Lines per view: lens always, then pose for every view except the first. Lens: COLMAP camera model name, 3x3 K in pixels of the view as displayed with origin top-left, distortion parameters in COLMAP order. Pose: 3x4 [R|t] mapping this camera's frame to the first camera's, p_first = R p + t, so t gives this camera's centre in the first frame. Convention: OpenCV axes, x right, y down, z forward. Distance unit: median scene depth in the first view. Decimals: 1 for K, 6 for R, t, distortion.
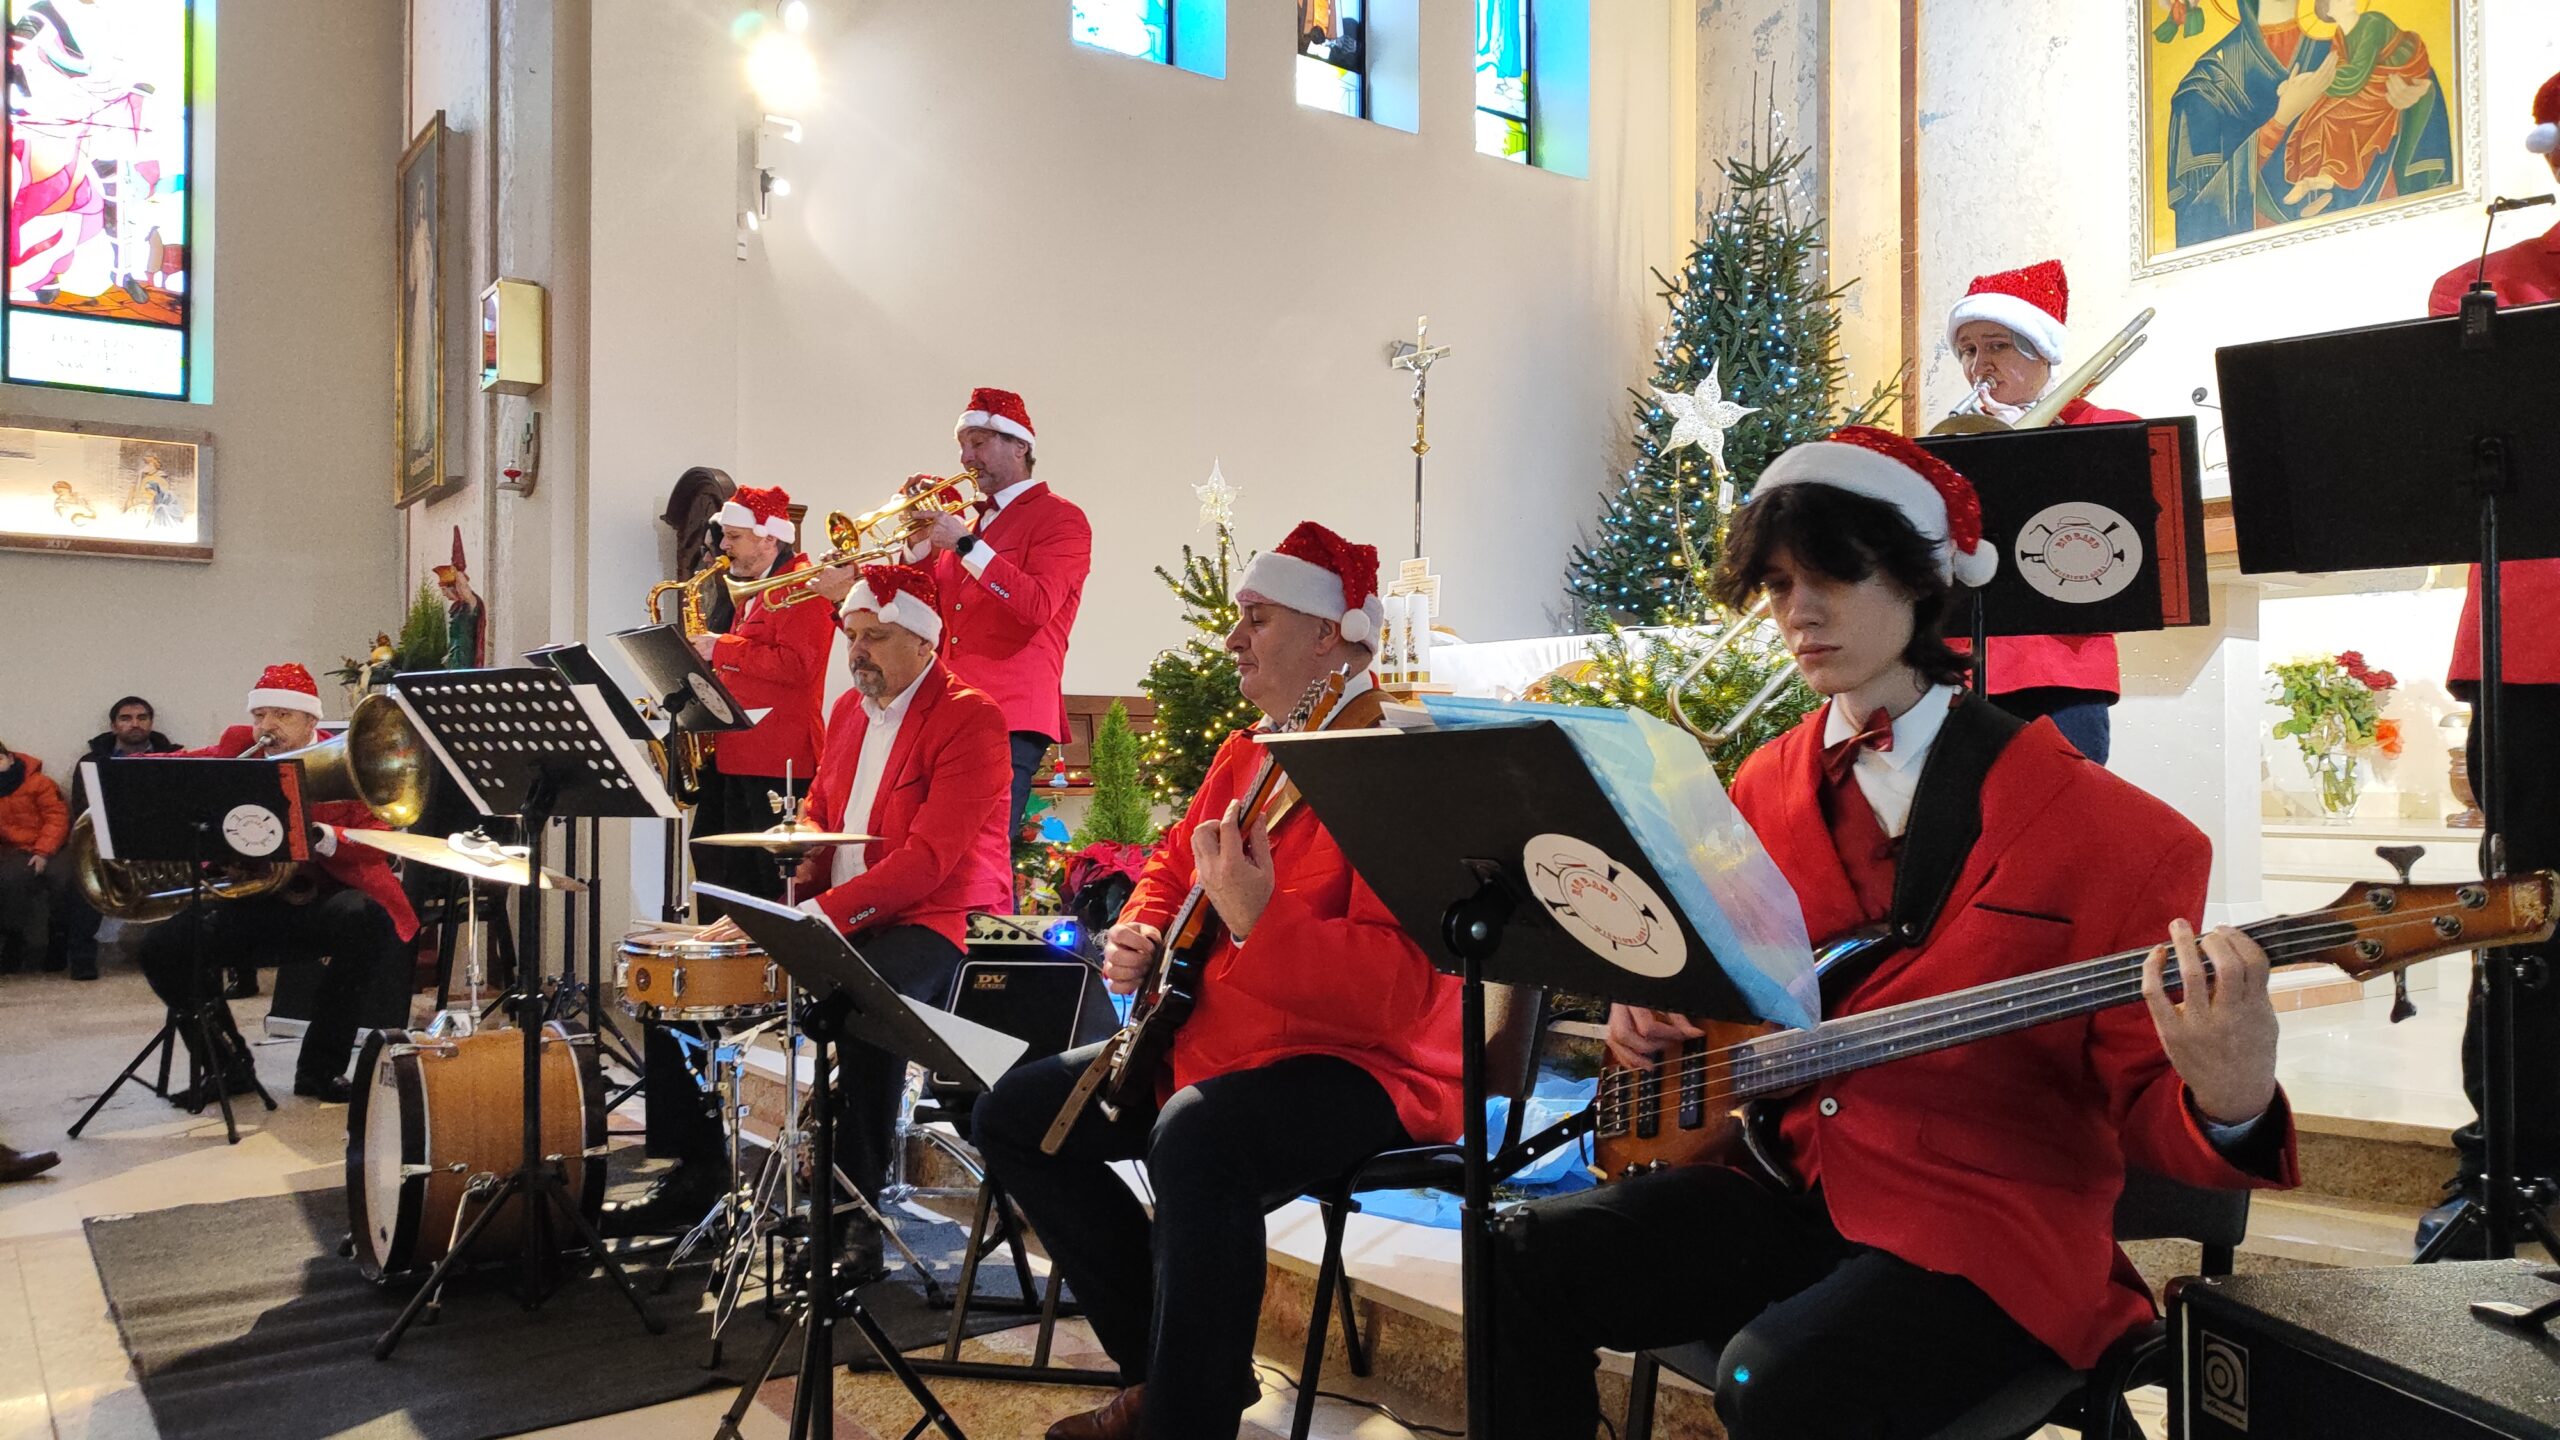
lens RADIAL K [[1800.7, 0, 1282.9], [0, 1800.7, 714.3], [0, 0, 1]] dist [0.037615, -0.034194]
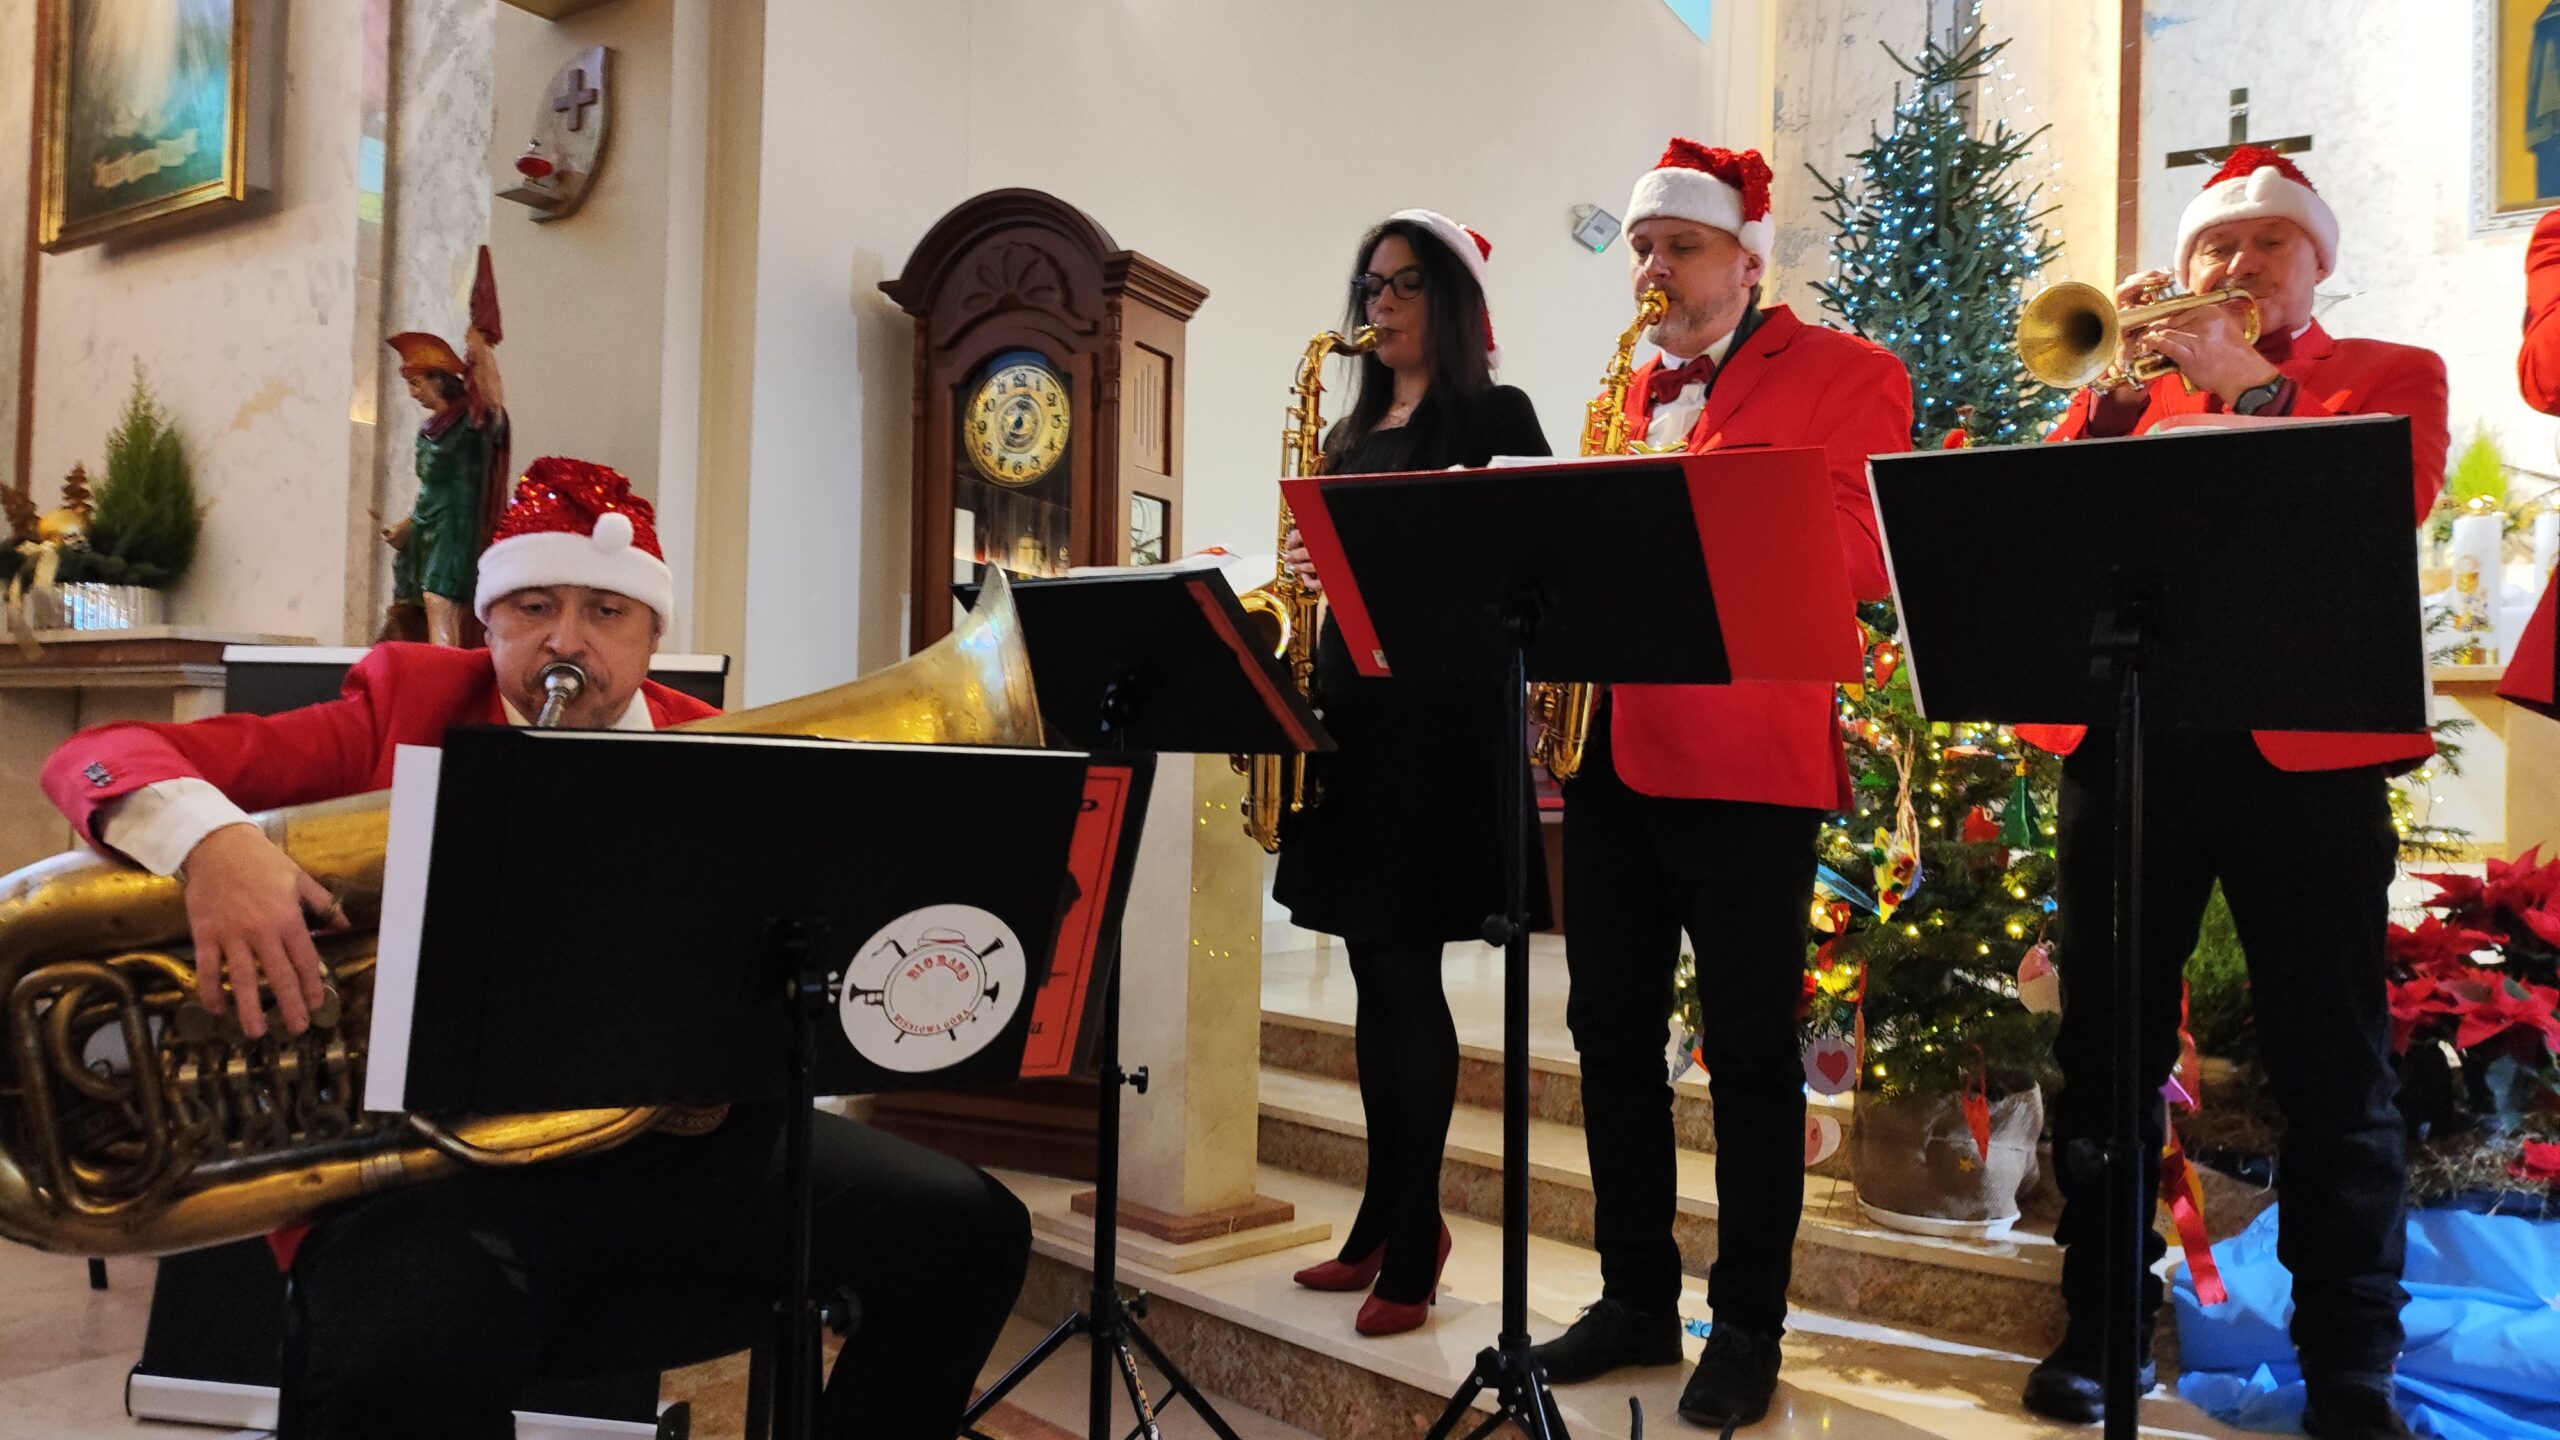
lens RADIAL K [[1800.7, 0, 1278.3], [0, 1800.7, 731.5], [0, 0, 1]] dist [0.037615, -0.034194]
pose [[0.936747, 0.031214, 0.348613, -0.360442], [-0.033911, 0.999424, 0.001636, 0.011902], [-0.348361, -0.013355, 0.937265, 0.414986]]
